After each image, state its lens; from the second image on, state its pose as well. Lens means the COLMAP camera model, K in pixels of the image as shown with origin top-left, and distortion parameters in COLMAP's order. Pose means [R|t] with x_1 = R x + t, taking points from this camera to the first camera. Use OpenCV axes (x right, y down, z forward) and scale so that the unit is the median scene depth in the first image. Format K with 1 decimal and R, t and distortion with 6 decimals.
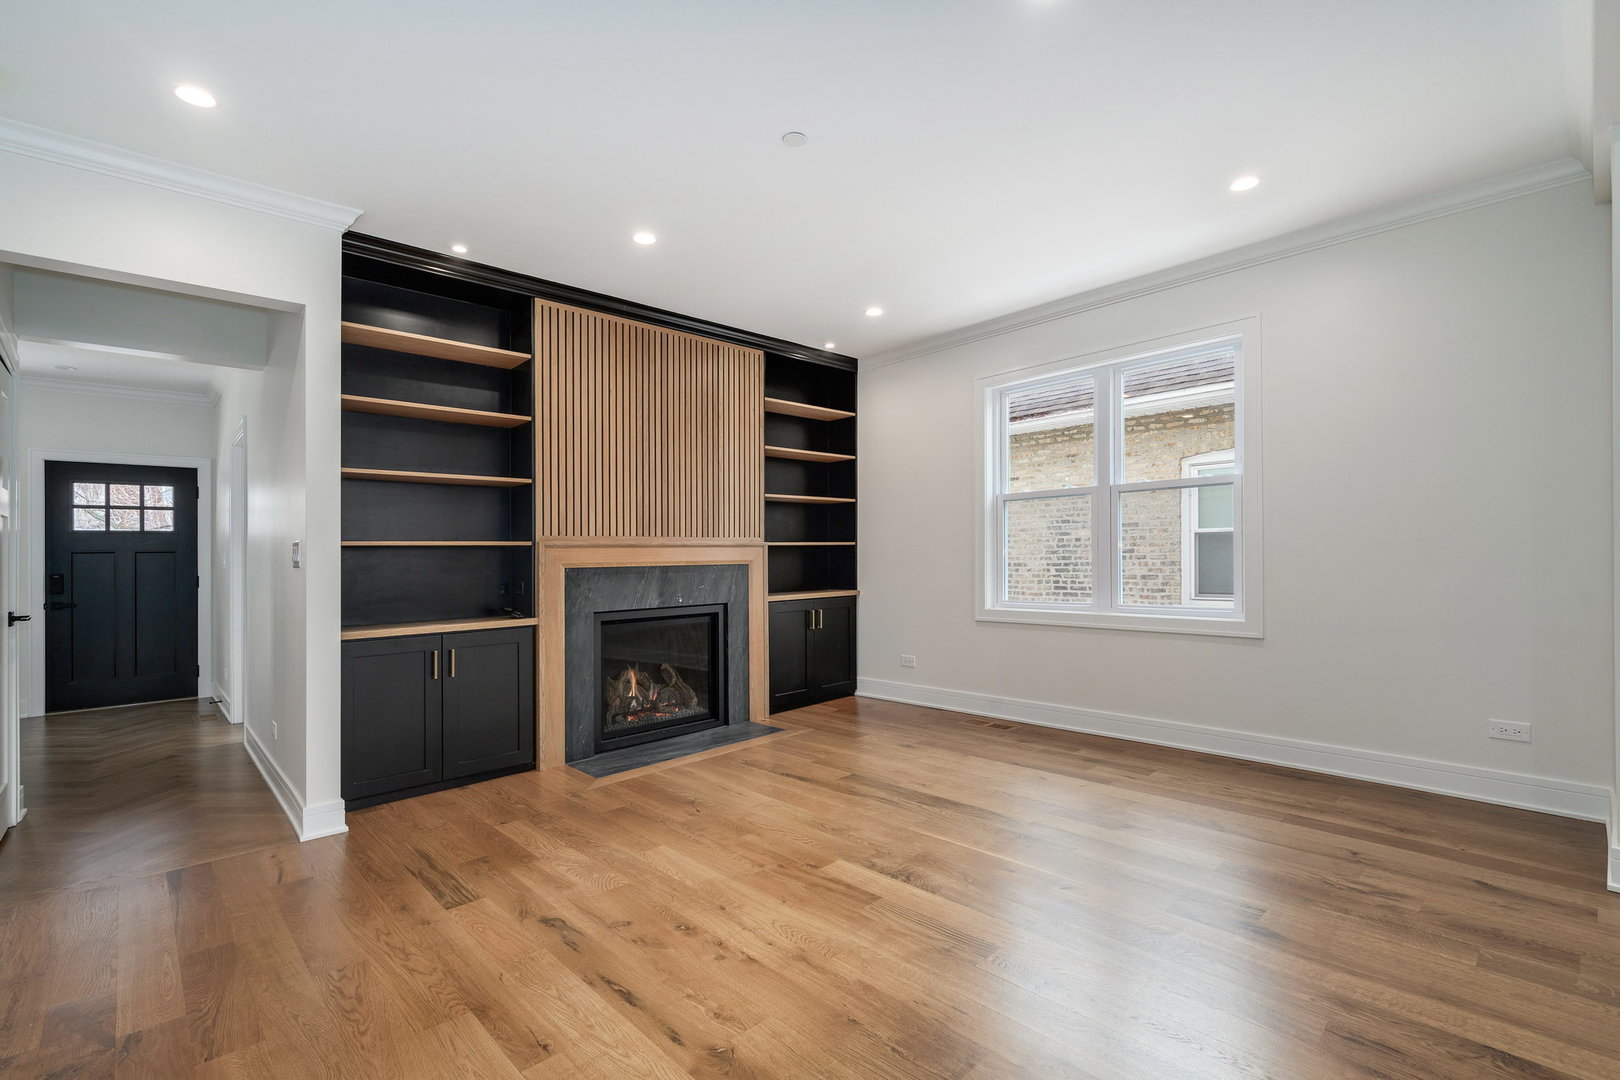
lens RADIAL K [[720.7, 0, 810.0], [0, 720.7, 540.0], [0, 0, 1]] dist [0.000637, 0.000096]
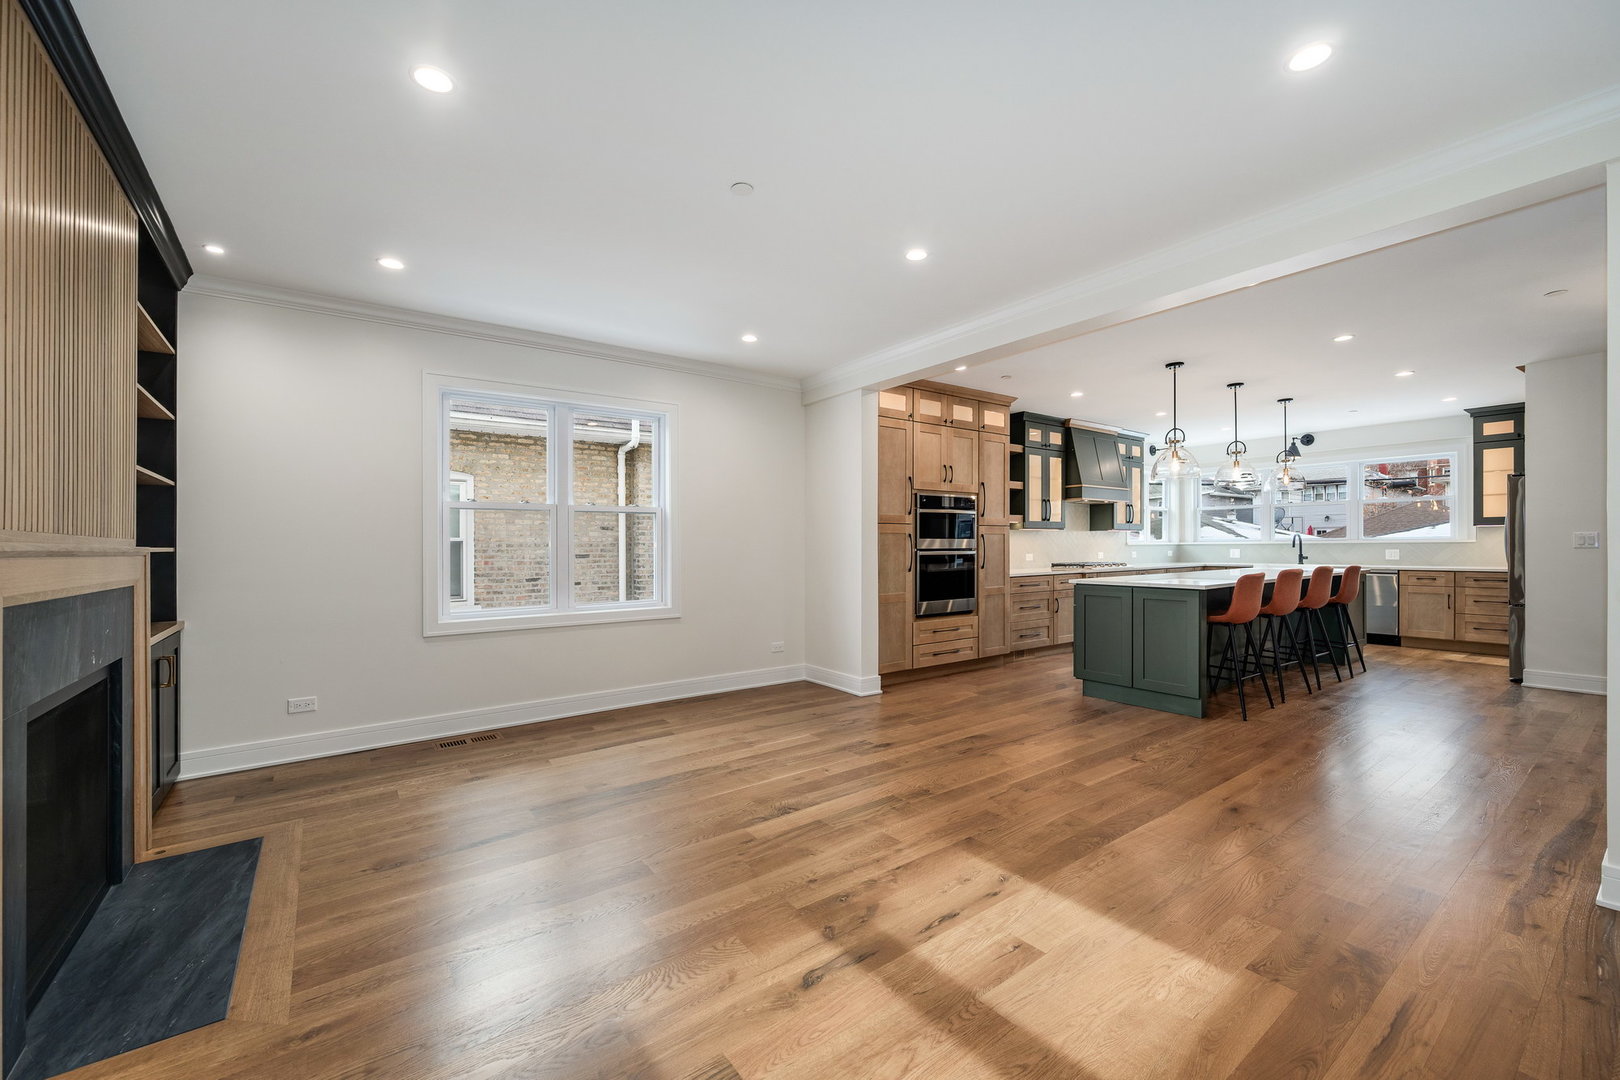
lens RADIAL K [[654.4, 0, 817.1], [0, 654.4, 553.5], [0, 0, 1]] dist [-0.000381, -0.000216]
pose [[0.119555, 0.005445, 0.992813, -0.729620], [-0.015798, 0.999869, -0.003581, 0.002240], [-0.992702, -0.015257, 0.119625, 0.564929]]
